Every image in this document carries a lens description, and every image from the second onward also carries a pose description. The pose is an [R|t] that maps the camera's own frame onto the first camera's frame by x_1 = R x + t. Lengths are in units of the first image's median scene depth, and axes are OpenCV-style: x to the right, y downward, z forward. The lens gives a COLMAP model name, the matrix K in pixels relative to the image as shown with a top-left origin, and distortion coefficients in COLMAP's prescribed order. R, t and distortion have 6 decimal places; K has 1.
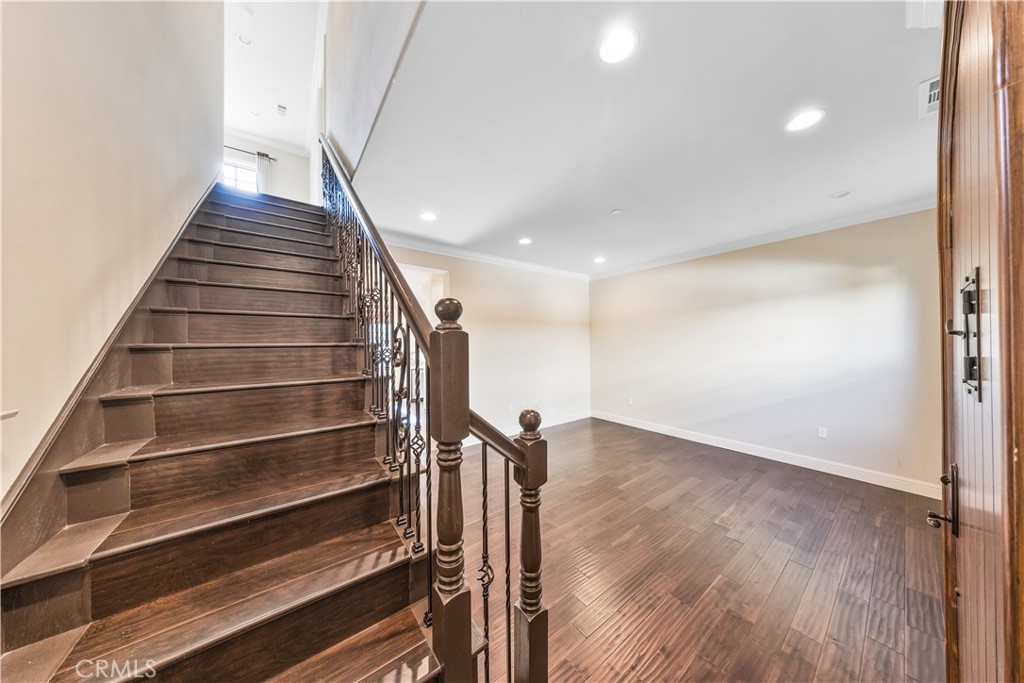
lens RADIAL K [[300.3, 0, 510.8], [0, 300.3, 343.7], [0, 0, 1]] dist [-0.004815, -0.000011]
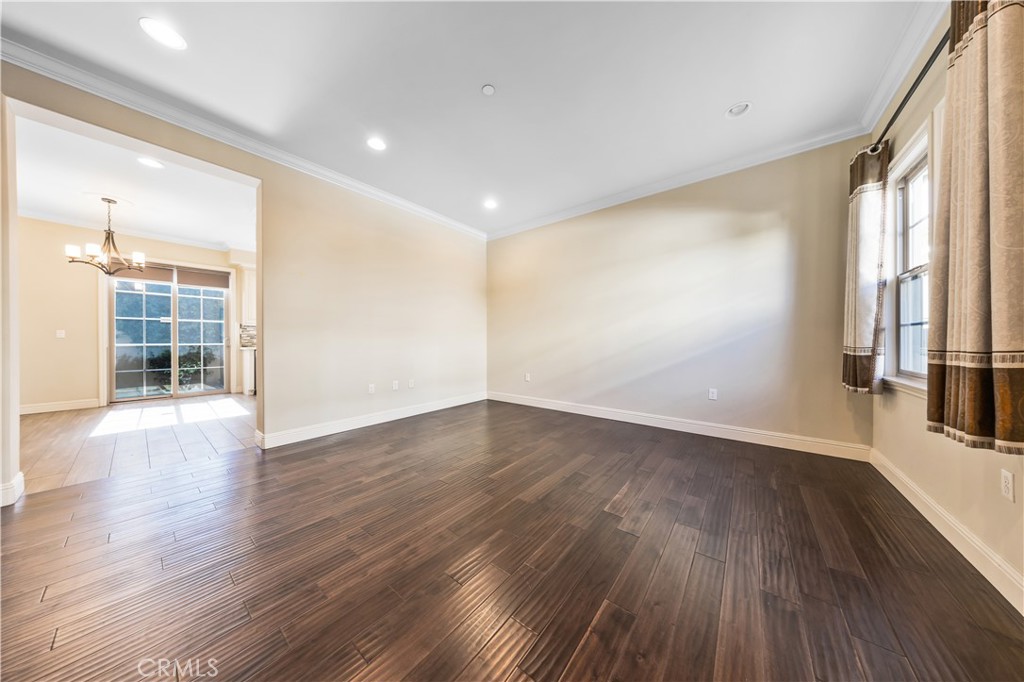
lens RADIAL K [[300.3, 0, 512.0], [0, 300.3, 342.6], [0, 0, 1]] dist [-0.004815, -0.000011]
pose [[0.966400, 0.007610, 0.256931, 0.258378], [-0.008250, 0.999965, 0.001411, 0.181699], [-0.256911, -0.003483, 0.966429, 0.335836]]
